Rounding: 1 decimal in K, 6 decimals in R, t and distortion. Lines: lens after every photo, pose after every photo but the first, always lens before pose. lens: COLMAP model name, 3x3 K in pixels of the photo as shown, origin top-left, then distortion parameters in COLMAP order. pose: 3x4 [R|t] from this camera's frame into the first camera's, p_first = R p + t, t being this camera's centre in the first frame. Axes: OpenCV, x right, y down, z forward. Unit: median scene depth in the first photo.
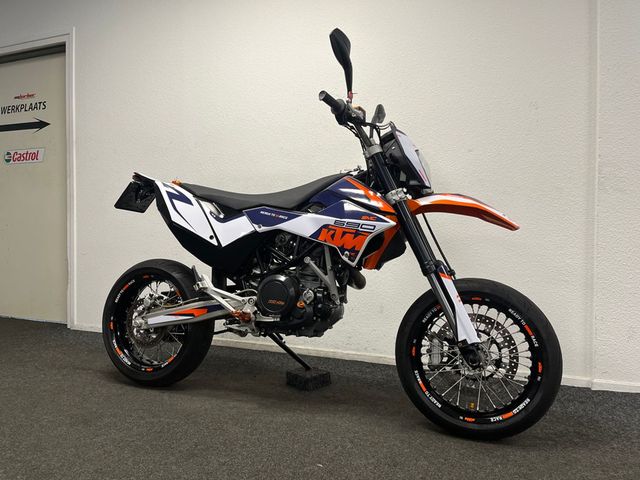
lens RADIAL K [[478.2, 0, 320.0], [0, 478.2, 240.0], [0, 0, 1]] dist [0.086738, -0.115547]
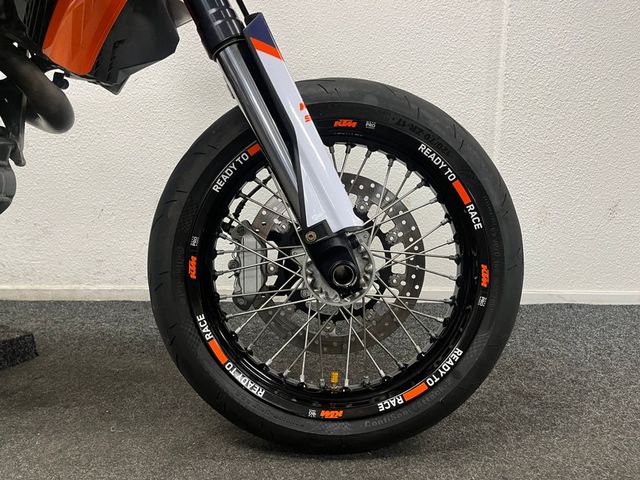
lens RADIAL K [[478.2, 0, 320.0], [0, 478.2, 240.0], [0, 0, 1]] dist [0.086738, -0.115547]
pose [[0.933819, -0.061828, 0.352361, 0.151452], [0.010893, 0.989410, 0.144741, 0.151034], [-0.357579, -0.131323, 0.924603, 0.596619]]
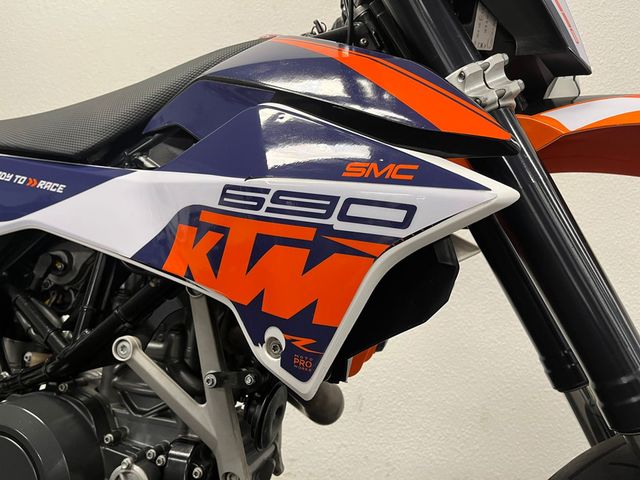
lens RADIAL K [[478.2, 0, 320.0], [0, 478.2, 240.0], [0, 0, 1]] dist [0.086738, -0.115547]
pose [[0.993006, -0.006780, 0.117869, 0.049540], [0.008452, 0.999871, -0.013692, -0.012469], [-0.117760, 0.014593, 0.992935, 0.761518]]
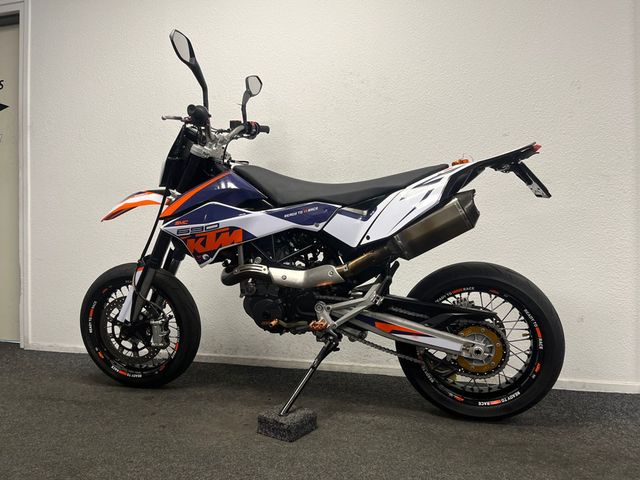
lens RADIAL K [[478.2, 0, 320.0], [0, 478.2, 240.0], [0, 0, 1]] dist [0.086738, -0.115547]
pose [[0.994087, -0.011626, 0.107961, -0.175916], [0.013263, 0.999808, -0.014457, 0.024950], [-0.107772, 0.015804, 0.994050, 0.198162]]
